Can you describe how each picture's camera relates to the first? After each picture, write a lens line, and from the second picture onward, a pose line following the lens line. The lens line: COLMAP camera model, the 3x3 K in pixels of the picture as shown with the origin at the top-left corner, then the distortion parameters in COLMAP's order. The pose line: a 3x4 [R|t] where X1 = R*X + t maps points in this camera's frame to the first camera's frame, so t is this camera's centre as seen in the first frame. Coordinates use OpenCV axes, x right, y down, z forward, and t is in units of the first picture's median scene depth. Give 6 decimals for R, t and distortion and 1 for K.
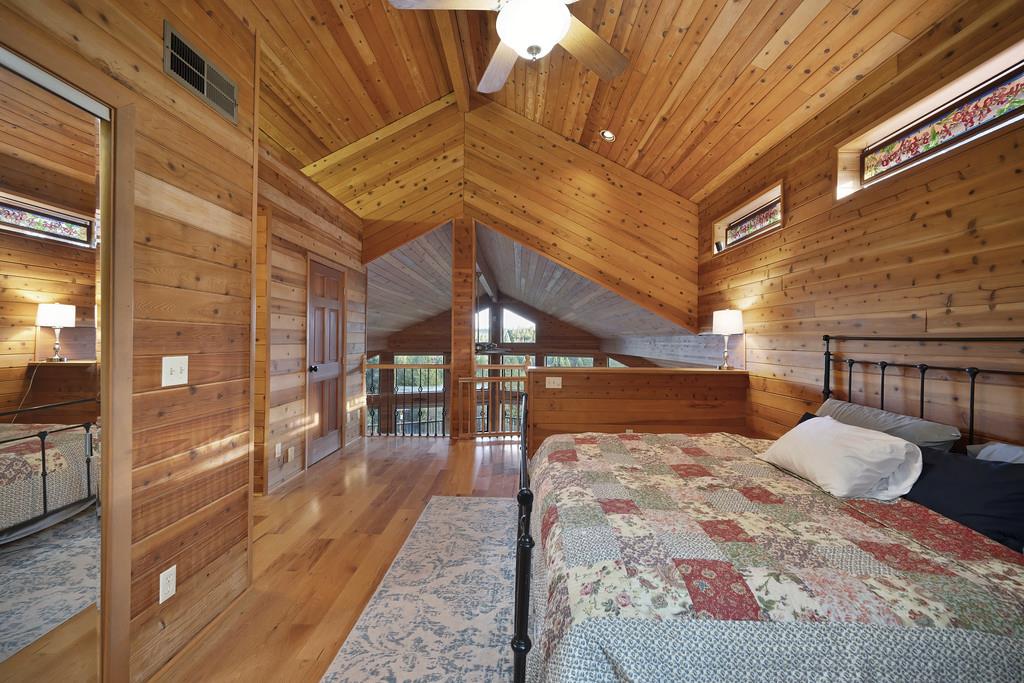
lens RADIAL K [[403.6, 0, 515.2], [0, 403.6, 339.3], [0, 0, 1]] dist [-0.000612, -0.000041]
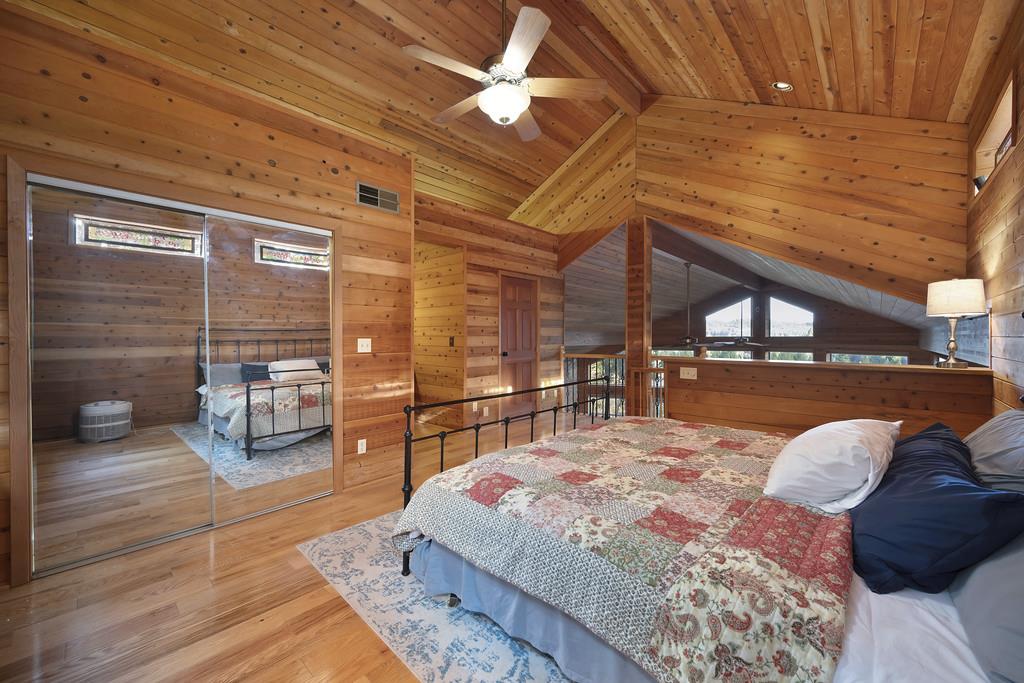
lens RADIAL K [[402.8, 0, 507.7], [0, 402.8, 338.5], [0, 0, 1]] dist [-0.000624, -0.000220]
pose [[0.738787, -0.006185, -0.673911, 0.859939], [0.009555, 0.999954, 0.001297, 0.036296], [0.673872, -0.007397, 0.738812, -0.028093]]
